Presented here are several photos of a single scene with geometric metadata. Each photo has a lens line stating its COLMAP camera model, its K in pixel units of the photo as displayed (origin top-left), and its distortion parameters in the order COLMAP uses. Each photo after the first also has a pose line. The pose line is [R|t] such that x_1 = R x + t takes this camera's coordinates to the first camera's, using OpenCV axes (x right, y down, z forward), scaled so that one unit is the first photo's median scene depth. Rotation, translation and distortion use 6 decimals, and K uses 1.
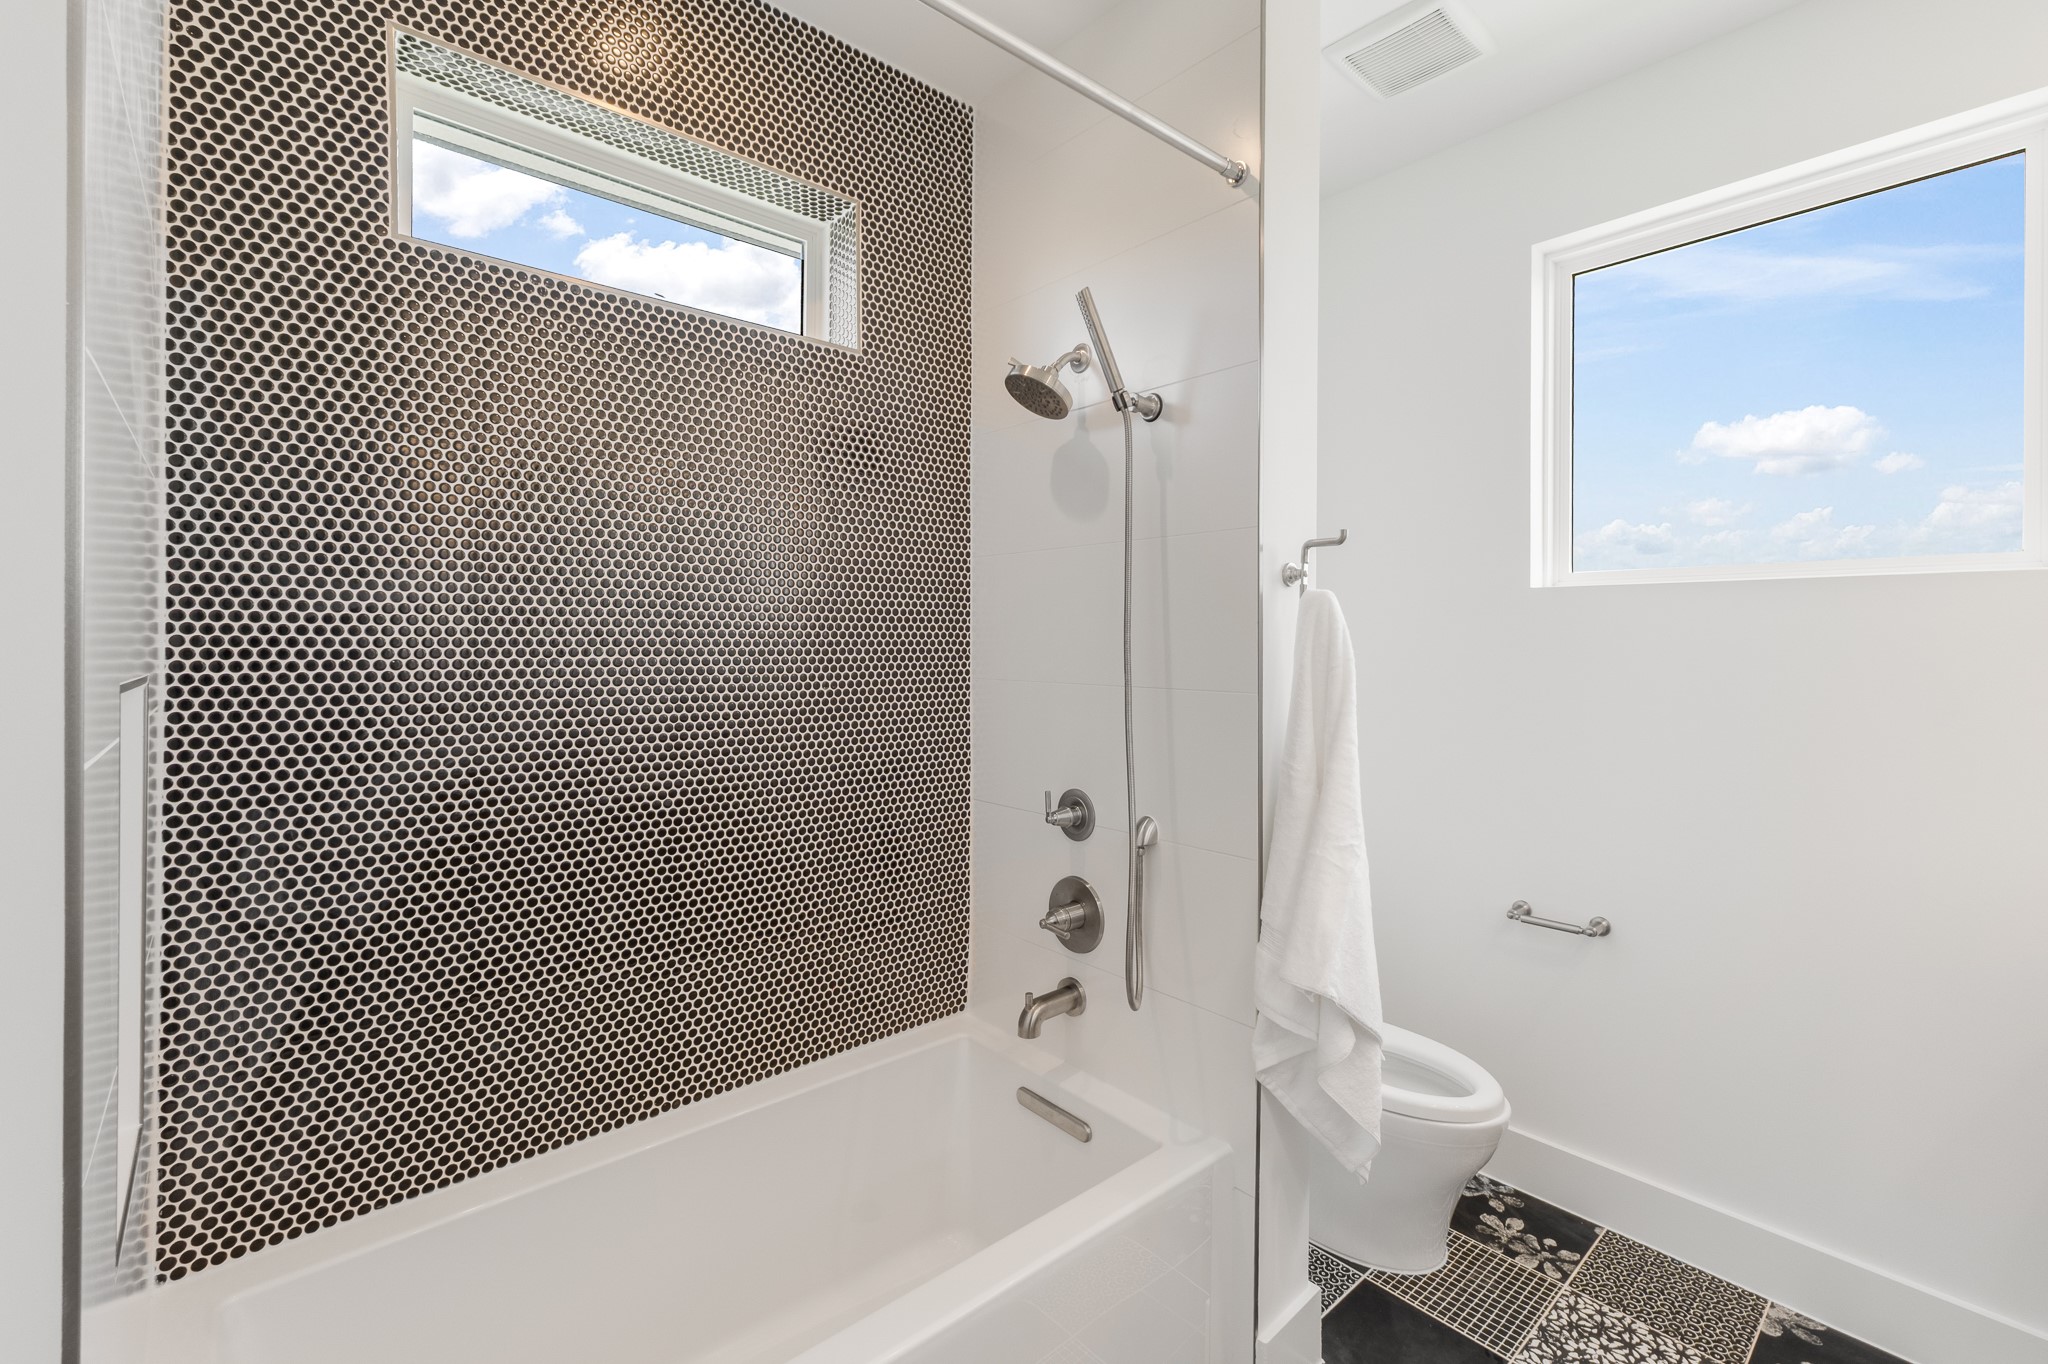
lens RADIAL K [[880.1, 0, 1024.0], [0, 880.1, 682.0], [0, 0, 1]] dist [-0.000677, 0.000108]
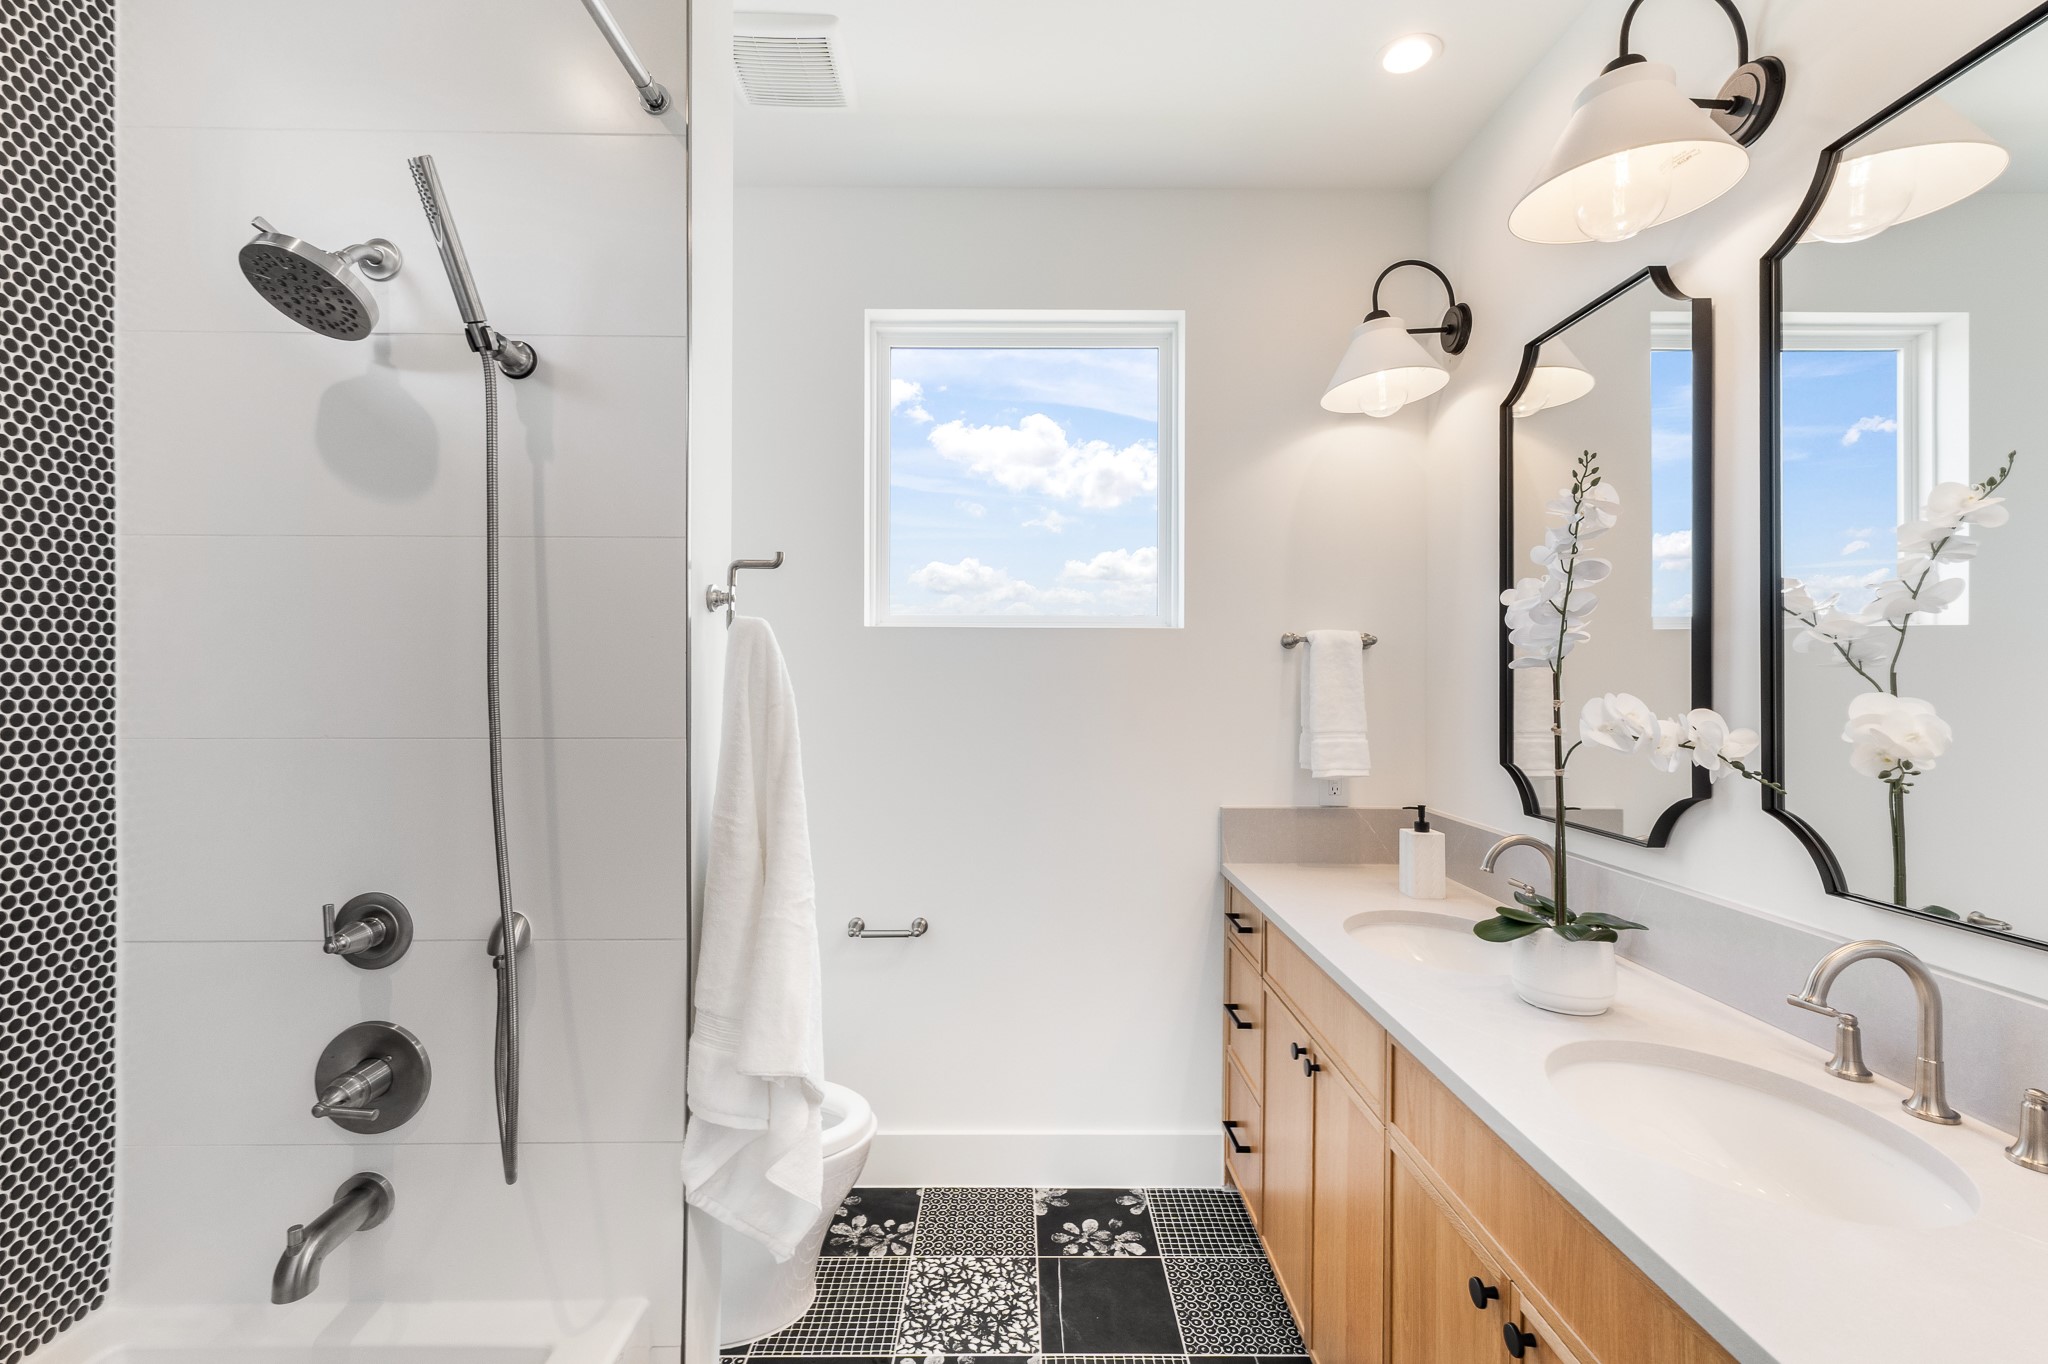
lens RADIAL K [[866.5, 0, 1023.4], [0, 866.5, 703.0], [0, 0, 1]] dist [0.002034, -0.000119]
pose [[0.652515, -0.022709, 0.757435, -0.114957], [0.034977, 0.999388, -0.000169, -0.007036], [-0.756968, 0.026603, 0.652910, 0.175706]]
